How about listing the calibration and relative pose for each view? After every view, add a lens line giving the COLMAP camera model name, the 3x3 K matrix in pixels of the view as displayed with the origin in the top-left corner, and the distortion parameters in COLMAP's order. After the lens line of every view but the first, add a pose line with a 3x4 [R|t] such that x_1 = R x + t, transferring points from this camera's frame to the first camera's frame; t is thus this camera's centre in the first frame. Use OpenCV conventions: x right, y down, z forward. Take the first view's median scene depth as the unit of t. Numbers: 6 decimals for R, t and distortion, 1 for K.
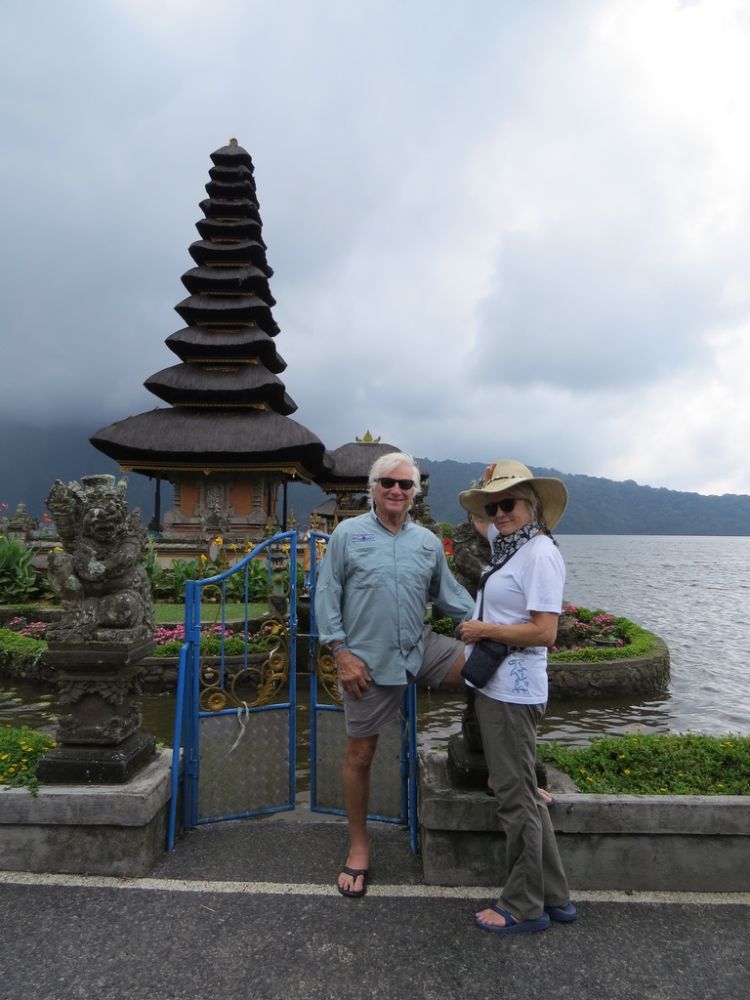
lens RADIAL K [[710.1, 0, 374.8], [0, 710.1, 502.6], [0, 0, 1]] dist [-0.022110, -0.001419]
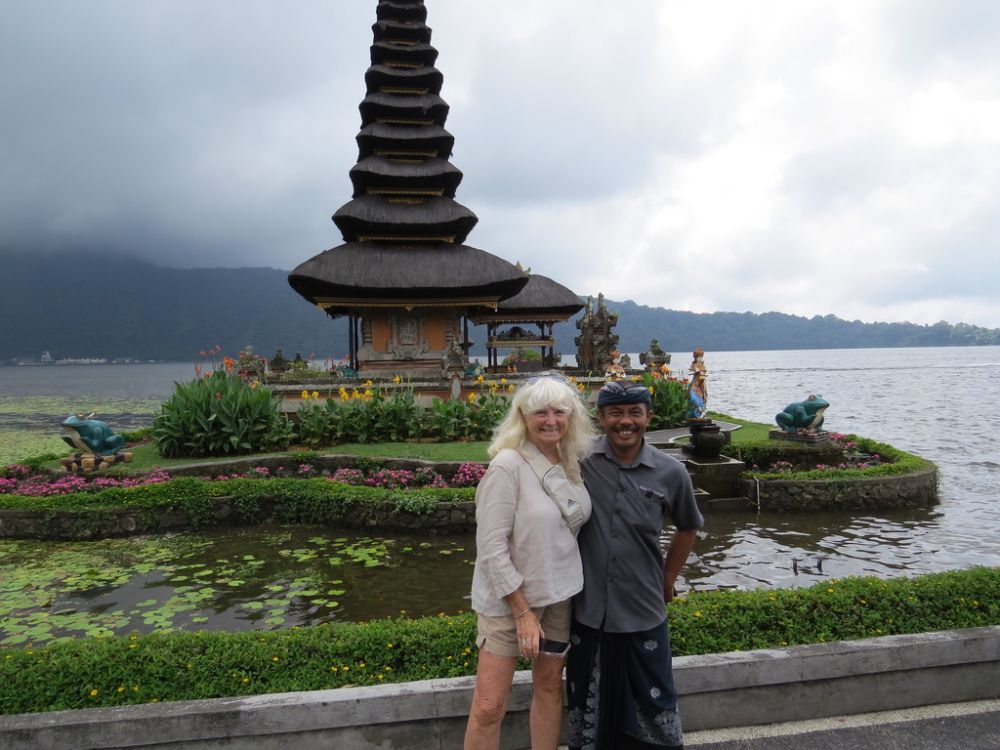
lens RADIAL K [[710.1, 0, 499.5], [0, 710.1, 375.1], [0, 0, 1]] dist [-0.022110, -0.001419]
pose [[0.985701, -0.033843, 0.165069, -0.266385], [0.022405, 0.997248, 0.070672, -0.015957], [-0.167007, -0.065963, 0.983747, 0.002338]]
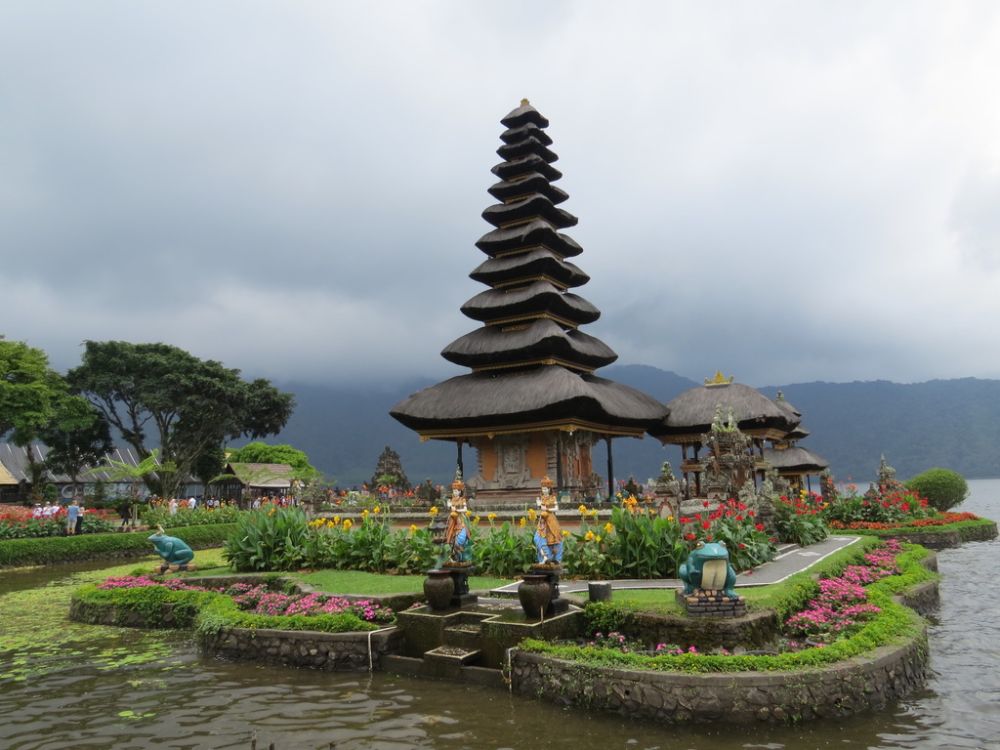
lens RADIAL K [[757.2, 0, 501.2], [0, 757.2, 373.1], [0, 0, 1]] dist [-0.023062, 0.005895]
pose [[0.849915, -0.113793, -0.514485, 0.305835], [0.056455, 0.990448, -0.125803, 0.002894], [0.523886, 0.077876, 0.848221, 0.113338]]
